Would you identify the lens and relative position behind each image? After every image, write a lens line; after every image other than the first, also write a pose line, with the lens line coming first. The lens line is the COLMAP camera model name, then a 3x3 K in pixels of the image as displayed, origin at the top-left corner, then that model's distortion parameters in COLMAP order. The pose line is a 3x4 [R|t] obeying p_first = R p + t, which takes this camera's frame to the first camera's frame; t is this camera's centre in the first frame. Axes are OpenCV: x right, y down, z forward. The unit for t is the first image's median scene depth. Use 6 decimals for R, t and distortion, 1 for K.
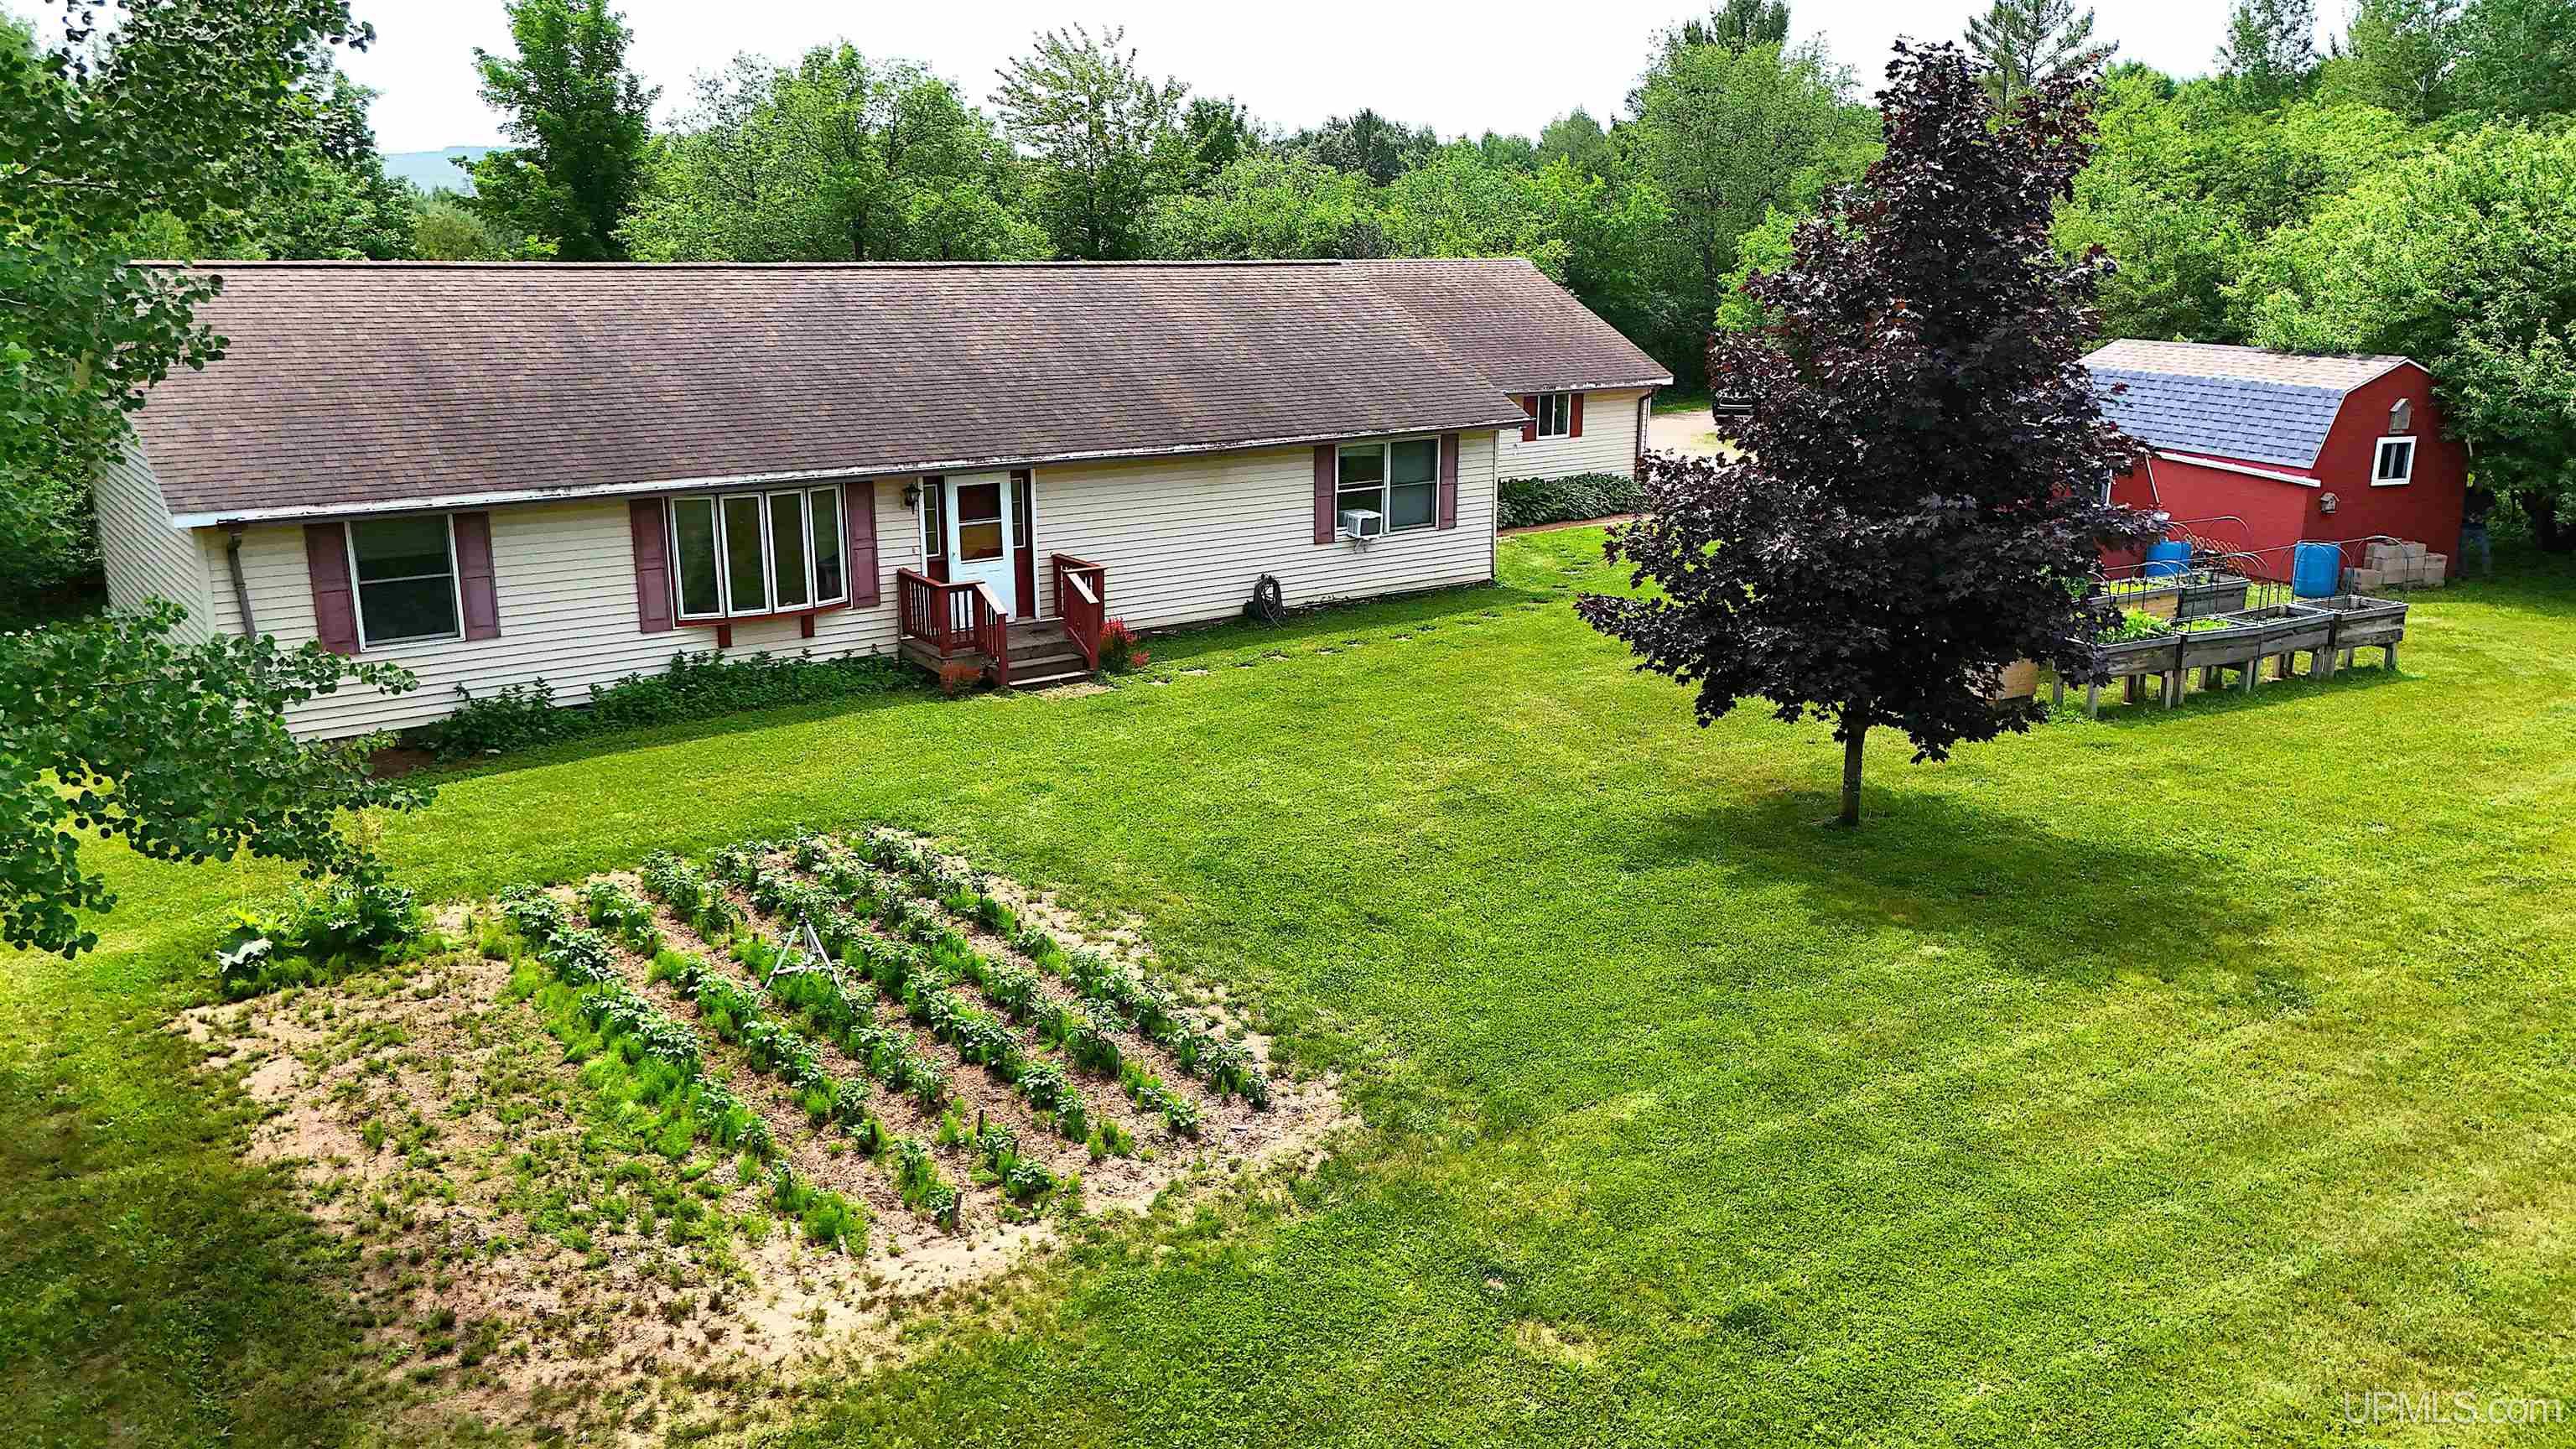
lens RADIAL K [[1897.5, 0, 1293.1], [0, 1897.5, 722.8], [0, 0, 1]] dist [0.113172, -0.132751]
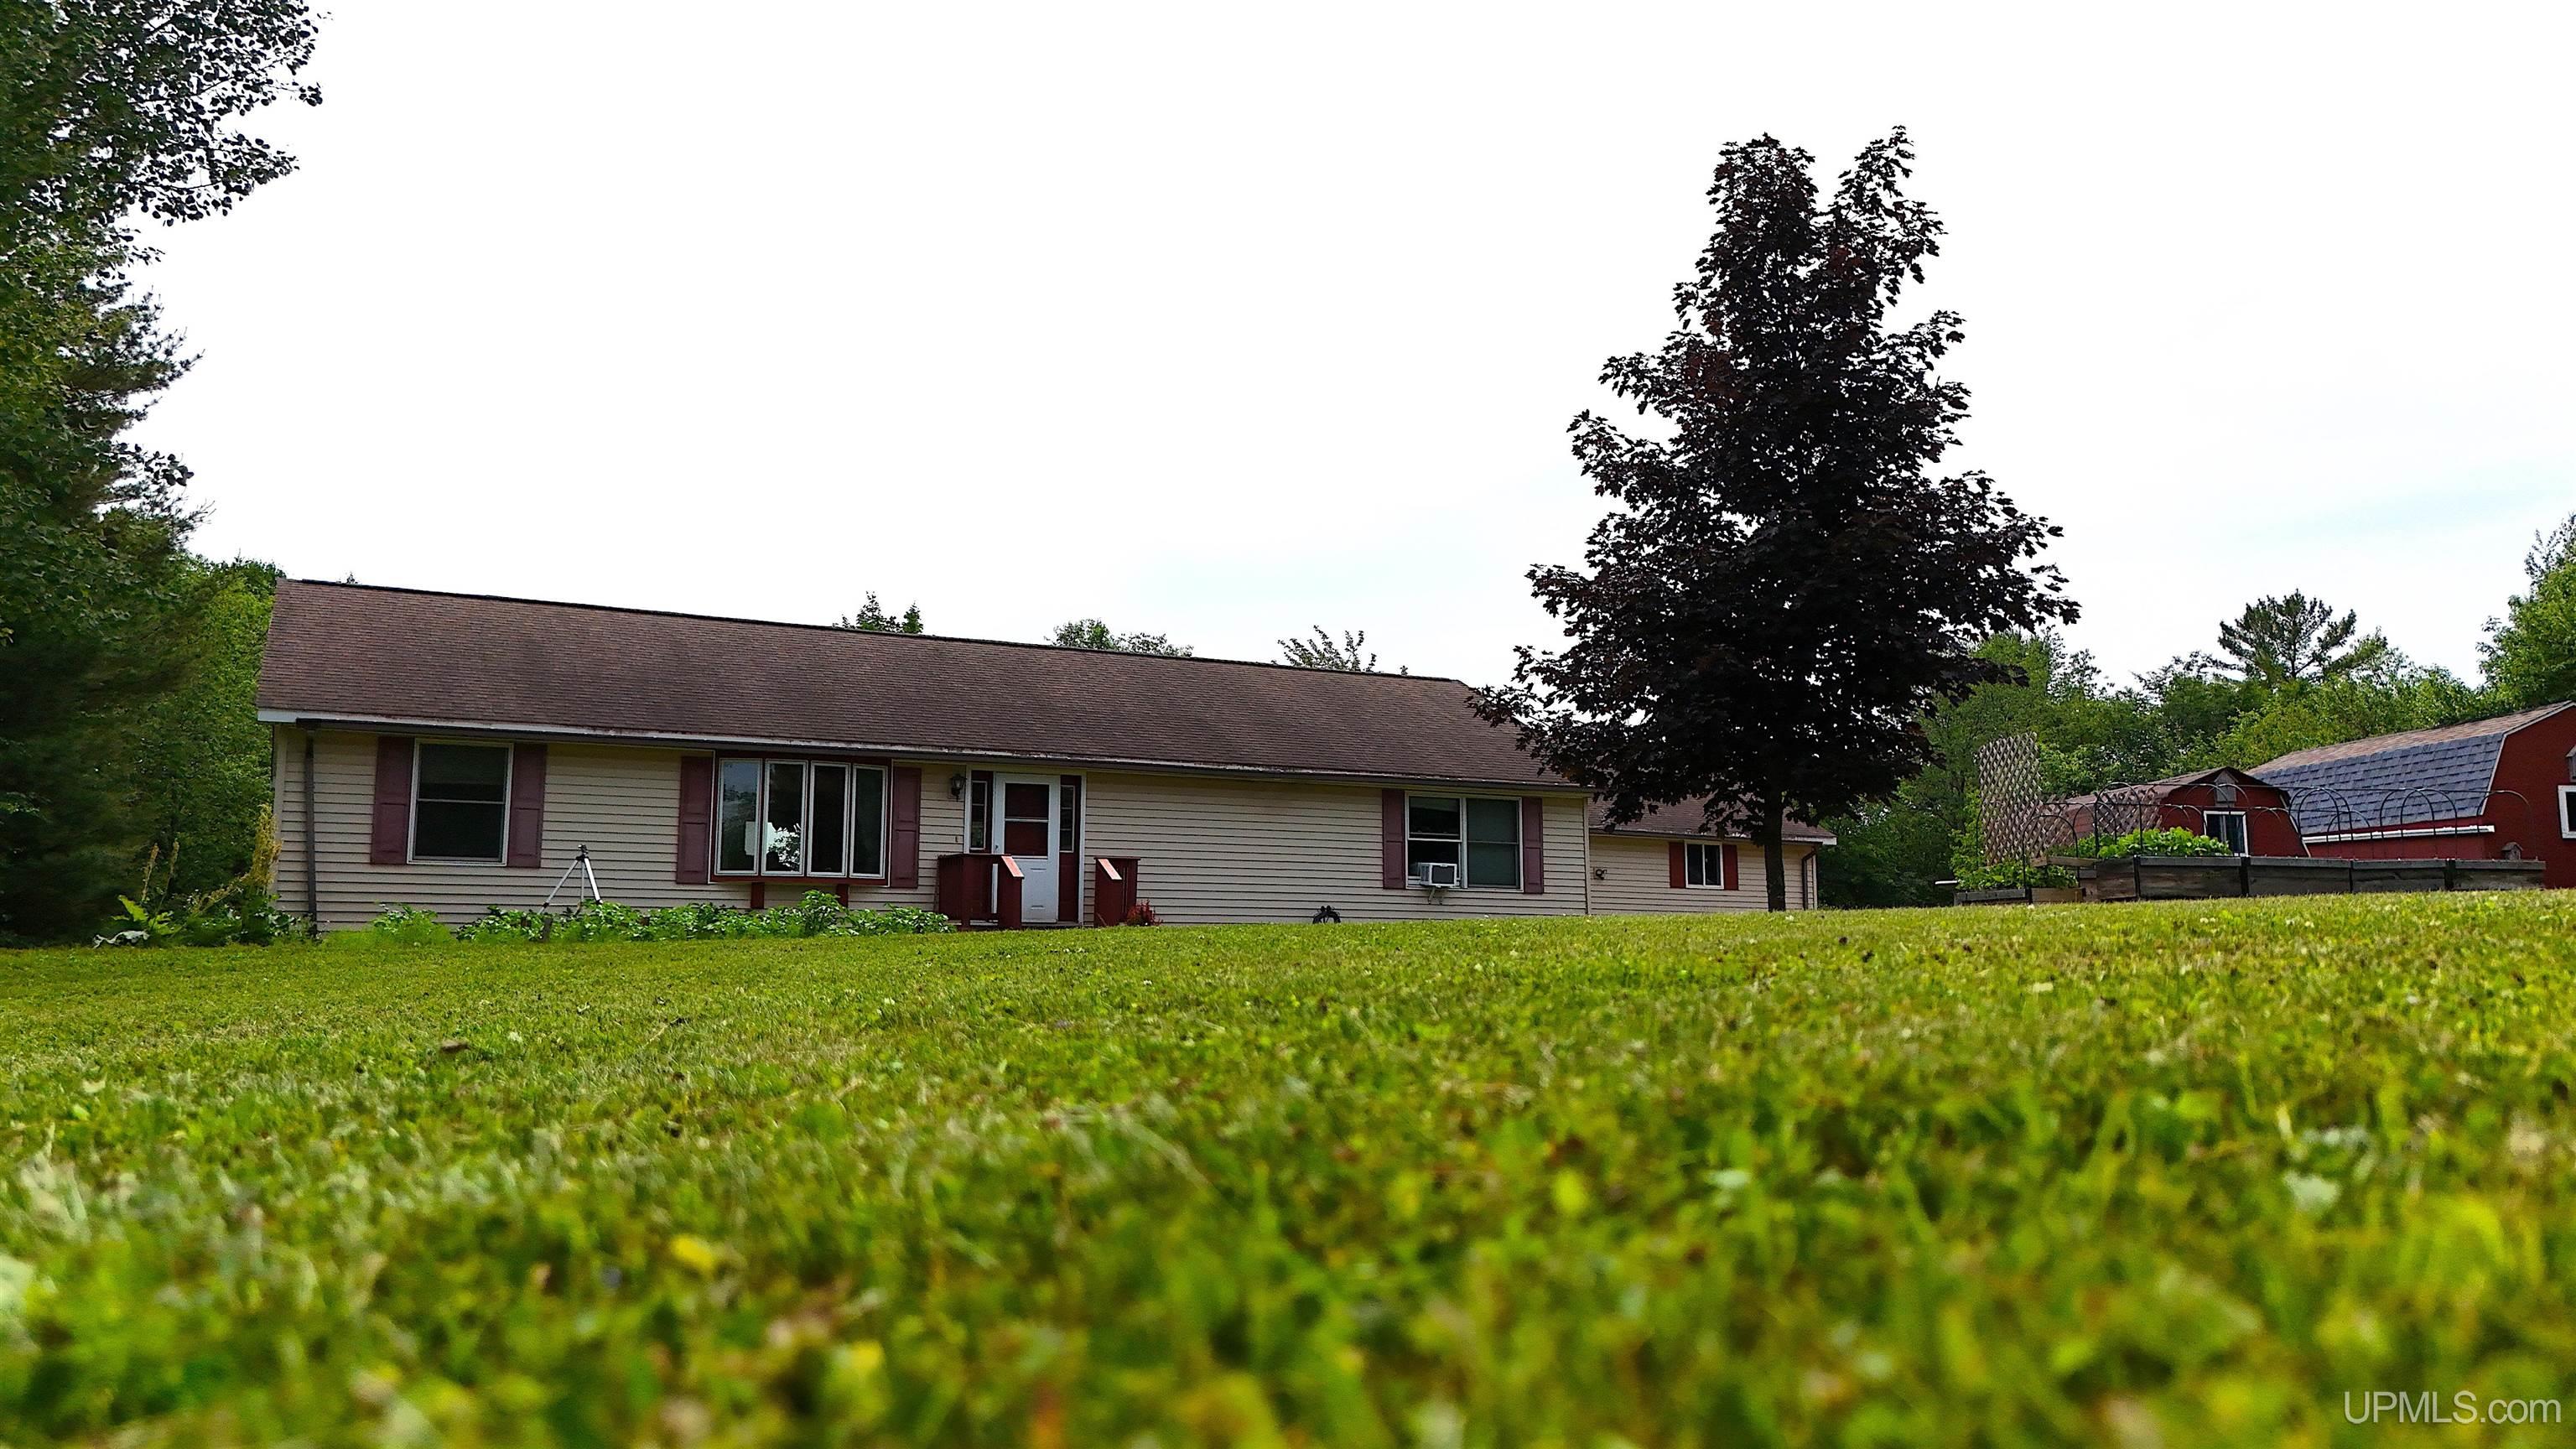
lens RADIAL K [[1897.5, 0, 1293.1], [0, 1897.5, 722.8], [0, 0, 1]] dist [0.113172, -0.132751]
pose [[0.982897, -0.026237, -0.182275, 0.177631], [-0.044441, 0.926750, -0.373040, 0.237333], [0.178711, 0.374761, 0.909734, 0.068631]]
